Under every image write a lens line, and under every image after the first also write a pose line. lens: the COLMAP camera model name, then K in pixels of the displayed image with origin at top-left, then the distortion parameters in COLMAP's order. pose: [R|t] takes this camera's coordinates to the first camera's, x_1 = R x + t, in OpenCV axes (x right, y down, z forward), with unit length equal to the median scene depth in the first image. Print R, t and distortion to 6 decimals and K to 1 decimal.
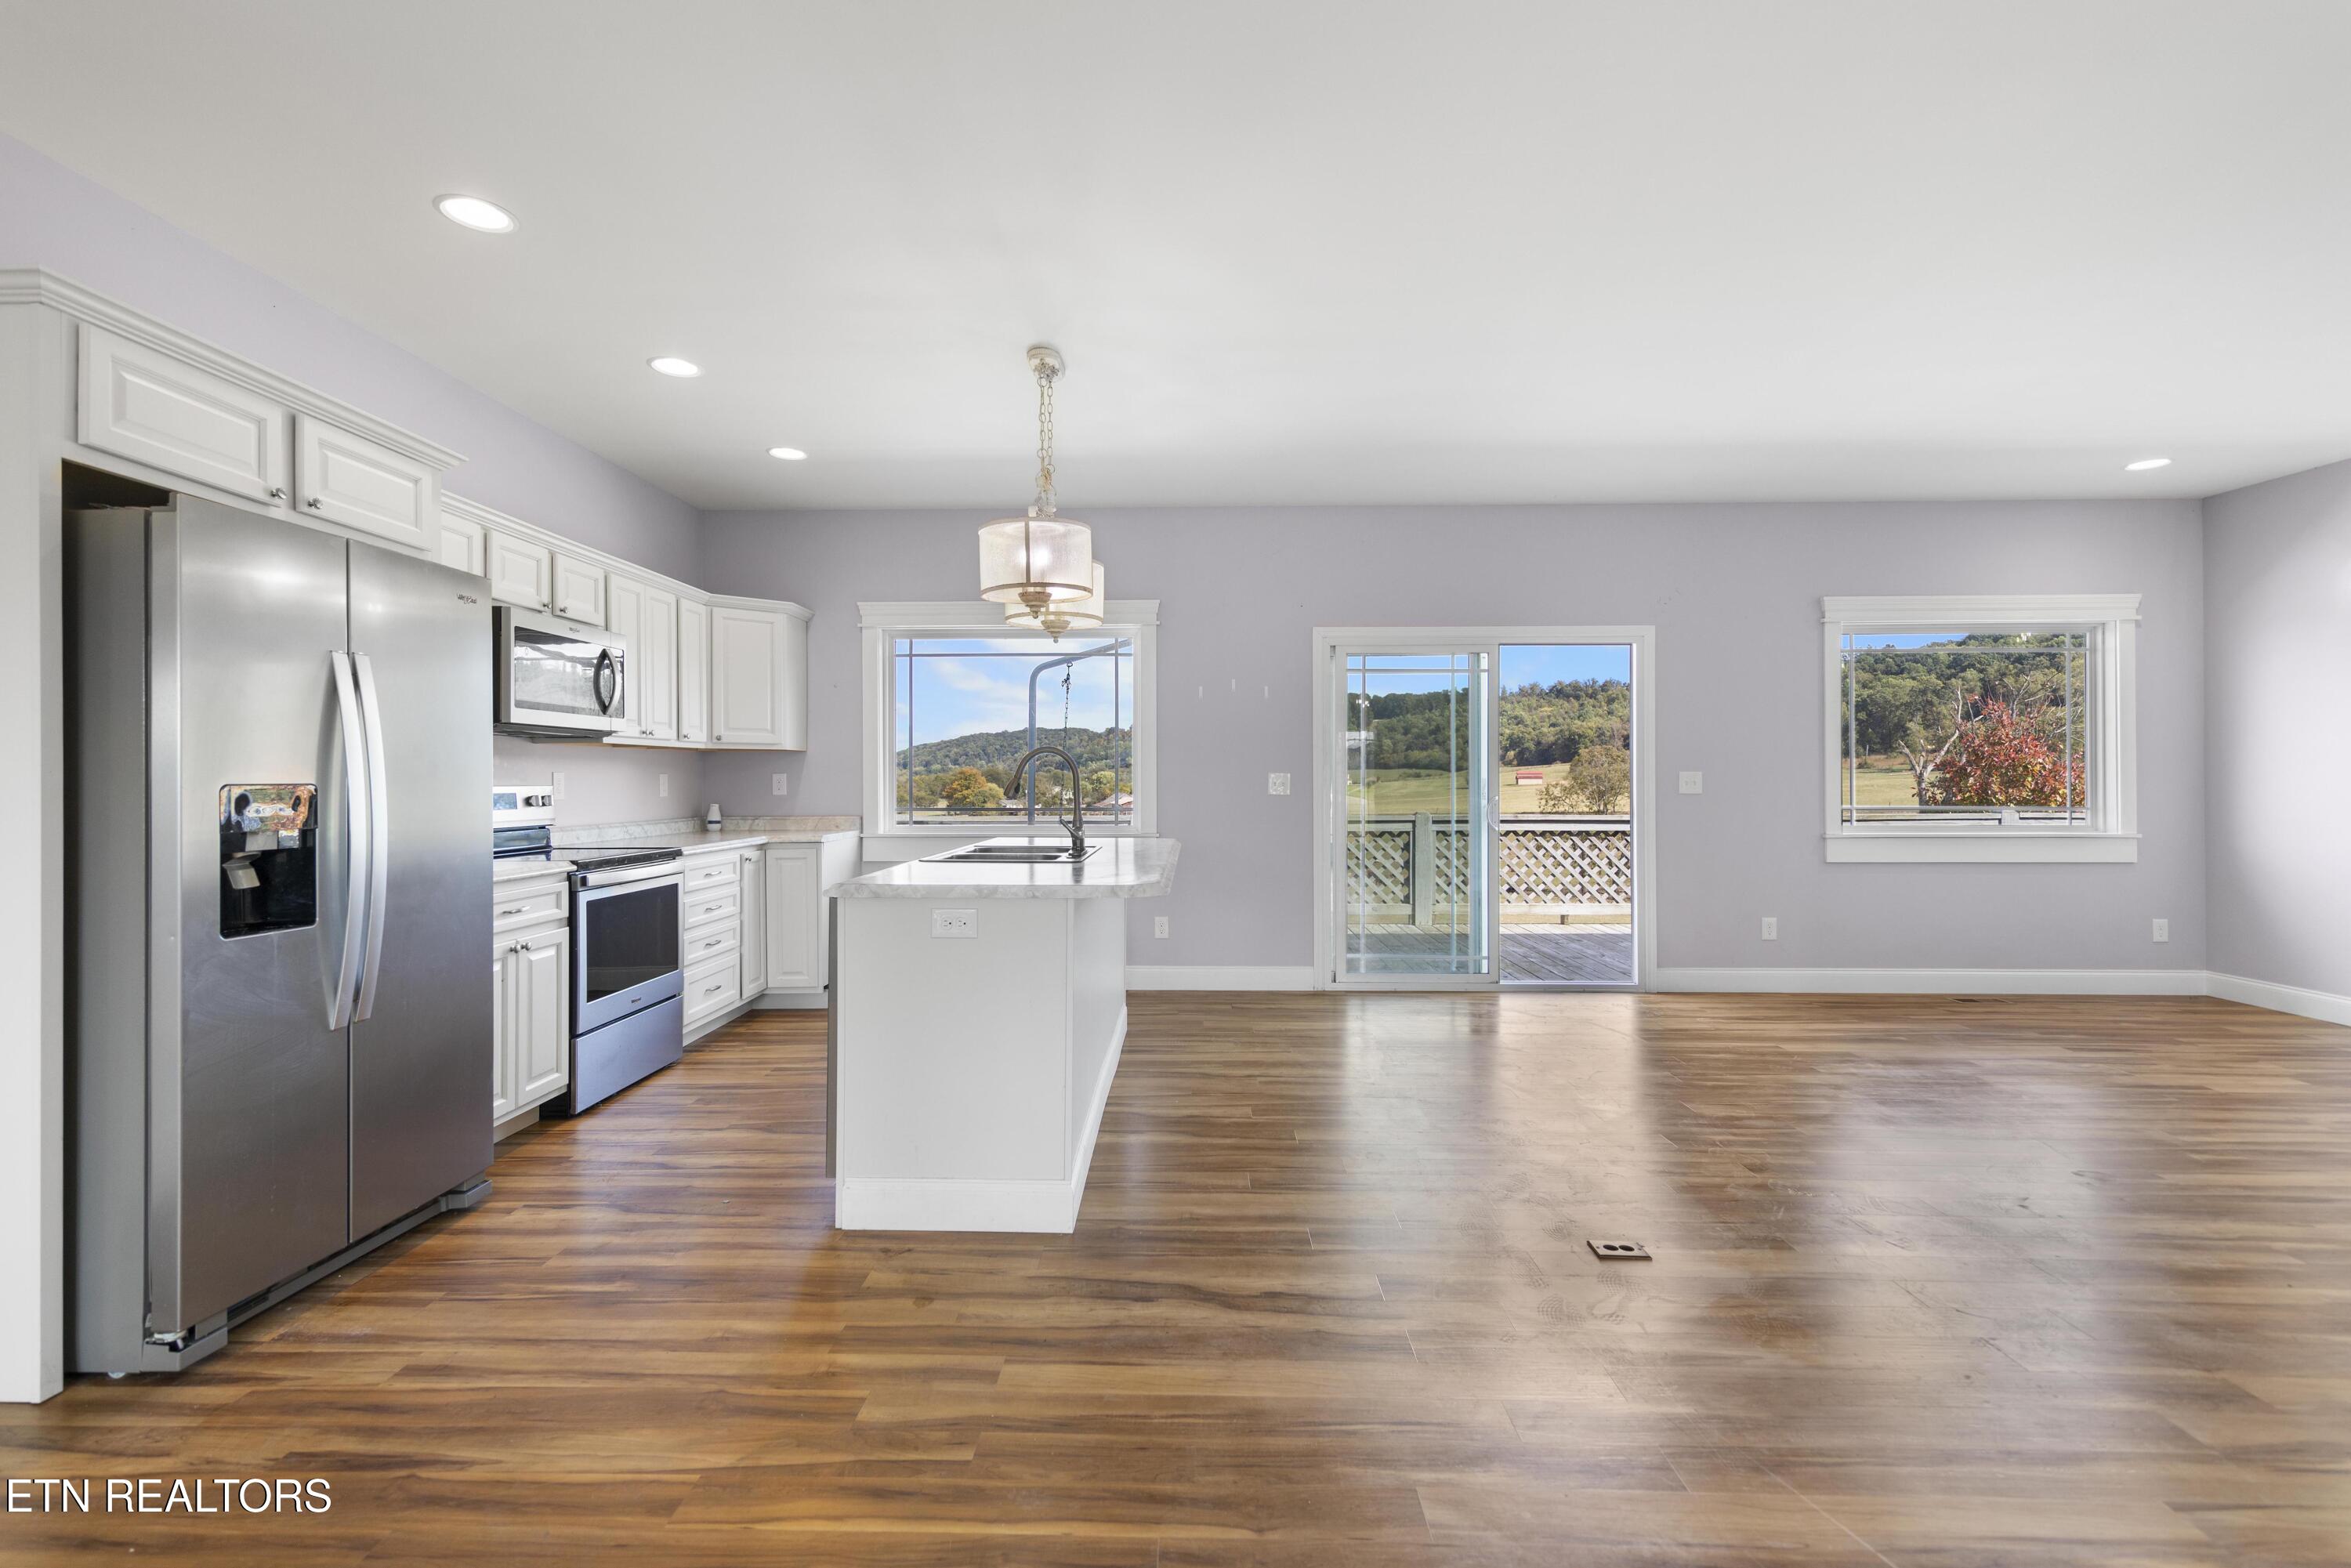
lens RADIAL K [[1045.3, 0, 1174.6], [0, 1045.3, 773.1], [0, 0, 1]] dist [0.009944, -0.000397]
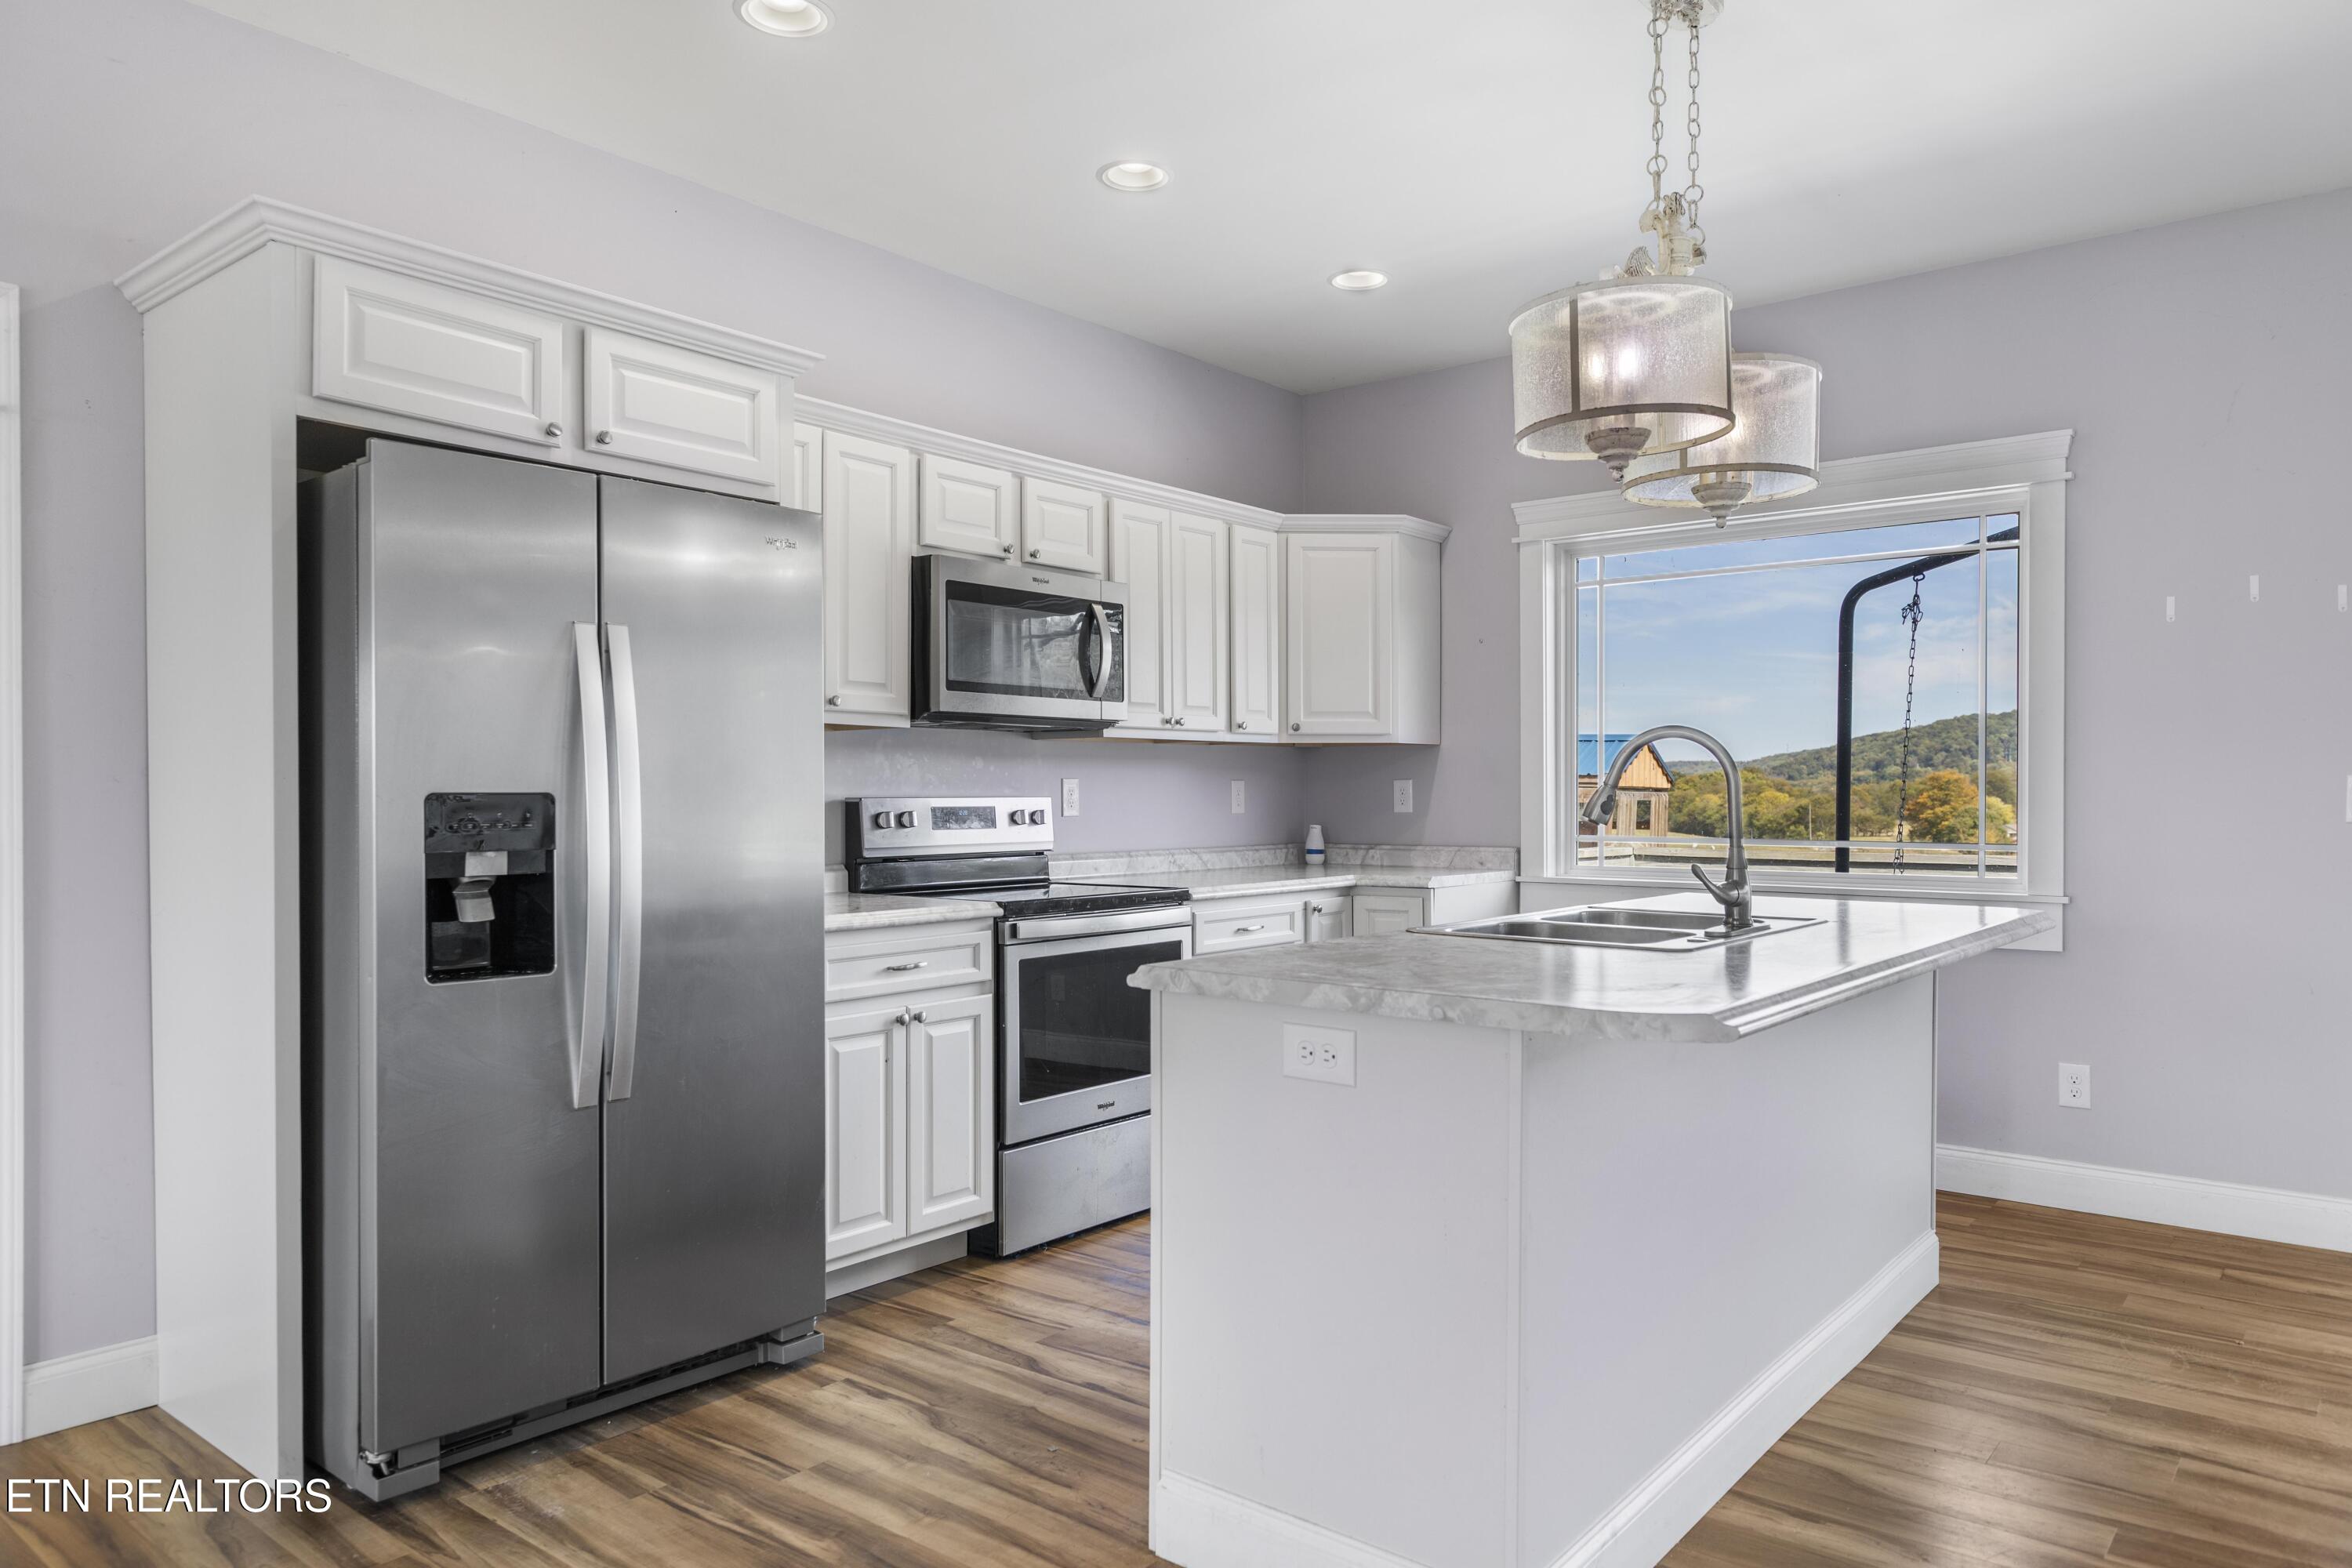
lens RADIAL K [[1535.1, 0, 1166.8], [0, 1535.1, 798.2], [0, 0, 1]] dist [0.007251, 0.000443]
pose [[0.786363, 0.003625, -0.617754, 0.172758], [0.003394, 0.999942, 0.010188, 0.003006], [0.617755, -0.010108, 0.786305, 0.265599]]
